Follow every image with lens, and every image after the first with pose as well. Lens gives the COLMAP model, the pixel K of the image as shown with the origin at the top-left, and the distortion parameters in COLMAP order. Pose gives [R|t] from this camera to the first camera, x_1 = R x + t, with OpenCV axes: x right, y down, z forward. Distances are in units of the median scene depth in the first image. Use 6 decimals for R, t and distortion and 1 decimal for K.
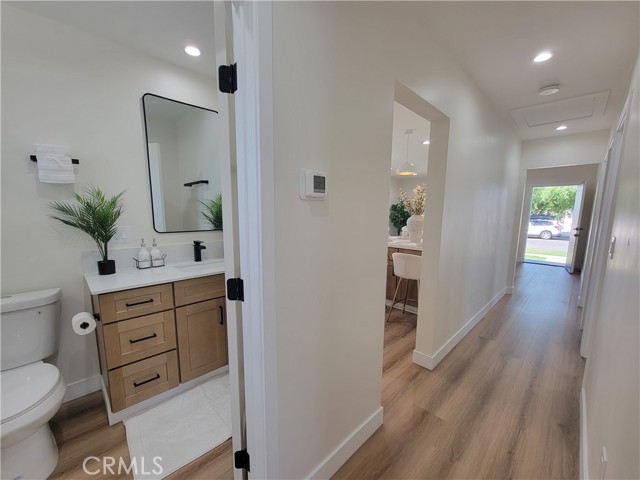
lens RADIAL K [[260.2, 0, 322.0], [0, 260.2, 248.3], [0, 0, 1]] dist [-0.002629, 0.000660]
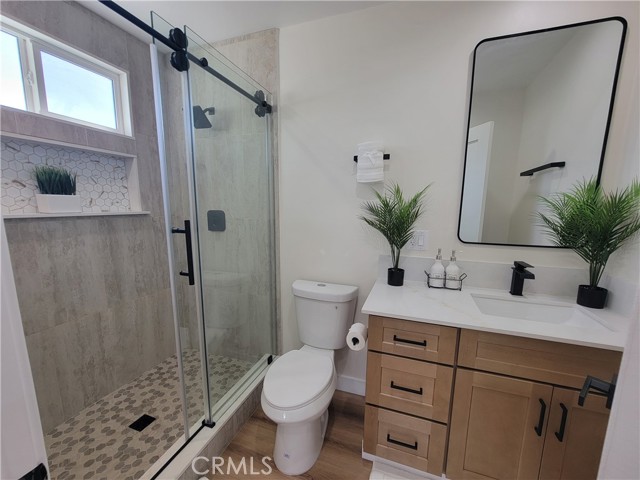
lens RADIAL K [[260.2, 0, 322.0], [0, 260.2, 248.3], [0, 0, 1]] dist [-0.002629, 0.000660]
pose [[0.423826, 0.144926, -0.894074, -0.182459], [-0.136119, 0.986097, 0.095316, -0.072139], [0.895457, 0.081303, 0.437660, 0.413537]]
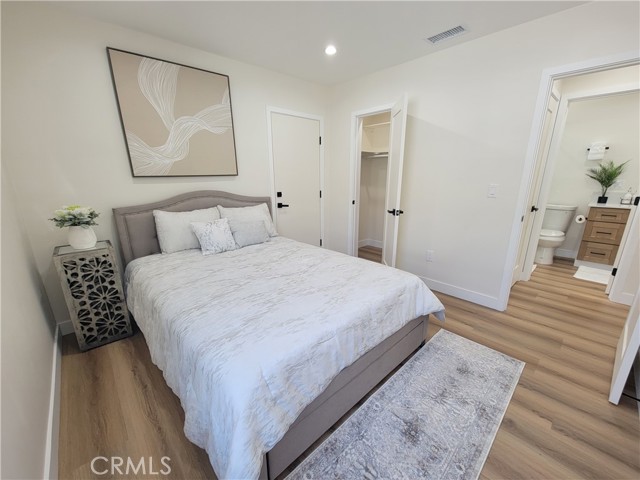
lens RADIAL K [[260.2, 0, 322.0], [0, 260.2, 248.3], [0, 0, 1]] dist [-0.002629, 0.000660]
pose [[-0.034436, 0.265041, -0.963622, 1.391675], [-0.138438, 0.953634, 0.267241, 0.205670], [0.989772, 0.142604, 0.003852, -1.202686]]
